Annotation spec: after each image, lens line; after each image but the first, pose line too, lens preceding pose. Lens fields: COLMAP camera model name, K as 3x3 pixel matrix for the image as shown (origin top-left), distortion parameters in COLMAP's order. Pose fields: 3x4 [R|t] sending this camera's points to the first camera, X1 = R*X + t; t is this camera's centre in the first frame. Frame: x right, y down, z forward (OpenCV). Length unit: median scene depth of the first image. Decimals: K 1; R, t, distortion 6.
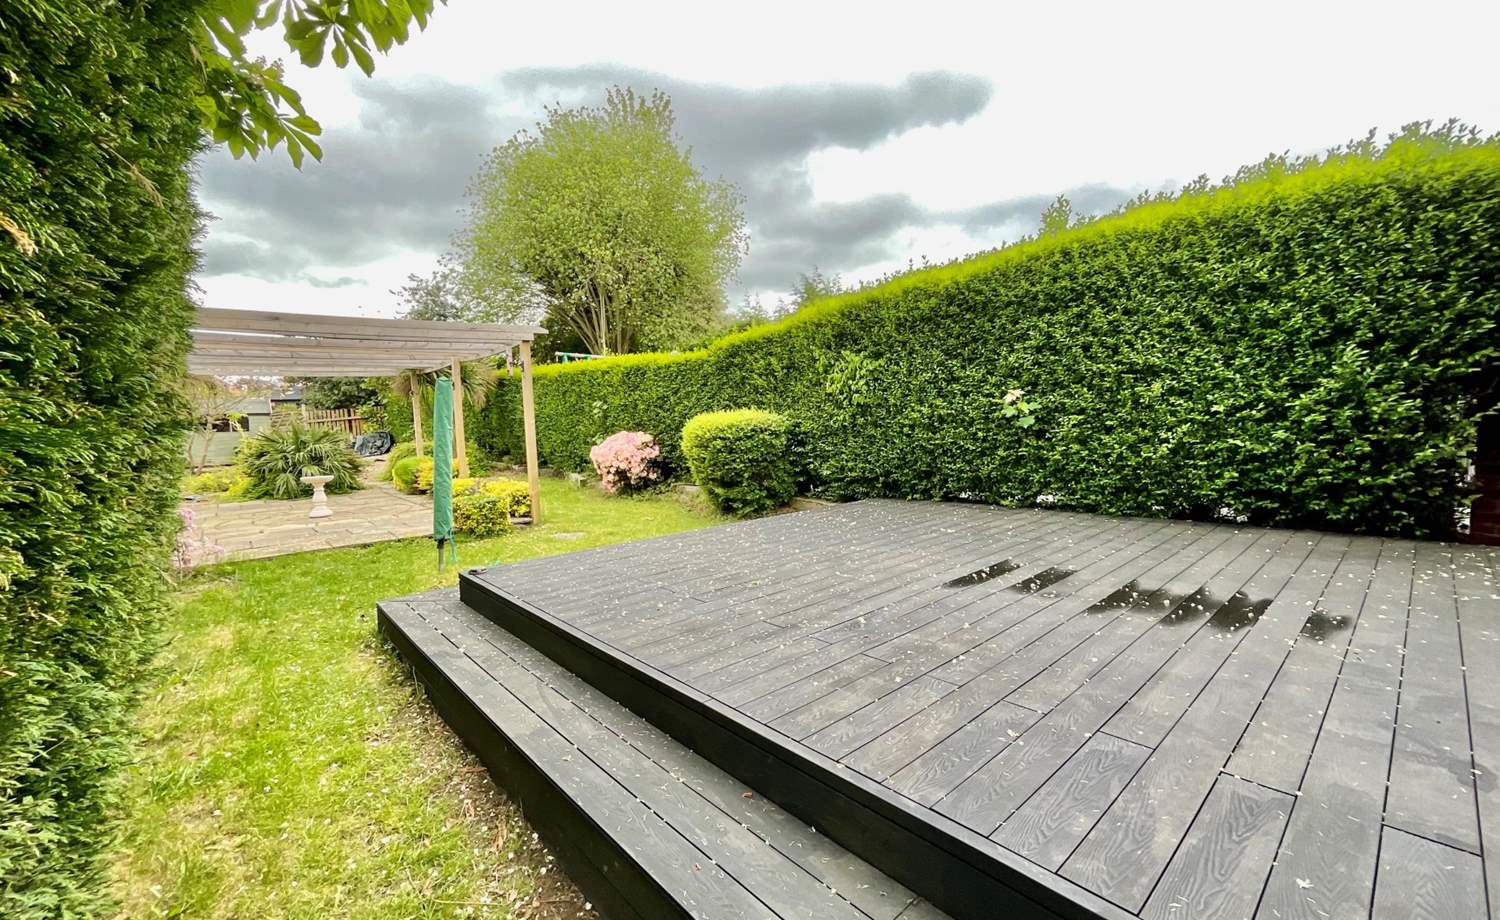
lens RADIAL K [[616.1, 0, 750.0], [0, 616.1, 460.0], [0, 0, 1]] dist [-0.000813, -0.000120]
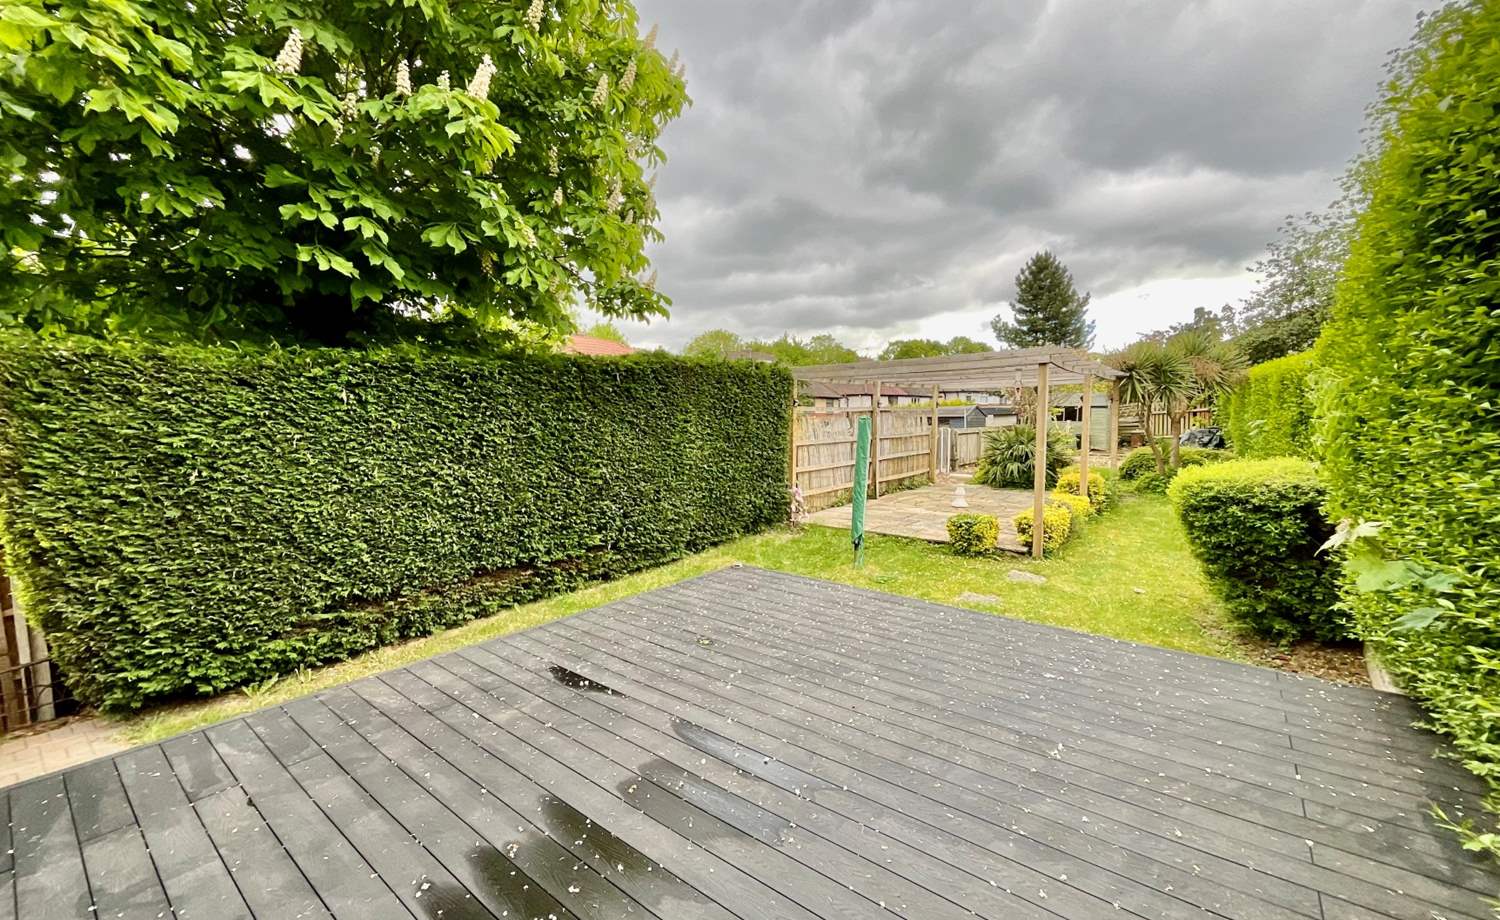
lens RADIAL K [[616.1, 0, 750.0], [0, 616.1, 460.0], [0, 0, 1]] dist [-0.000813, -0.000120]
pose [[0.162570, 0.109496, -0.980603, 1.639905], [-0.065369, 0.992835, 0.100025, -0.366046], [0.984529, 0.047839, 0.168563, 1.342254]]
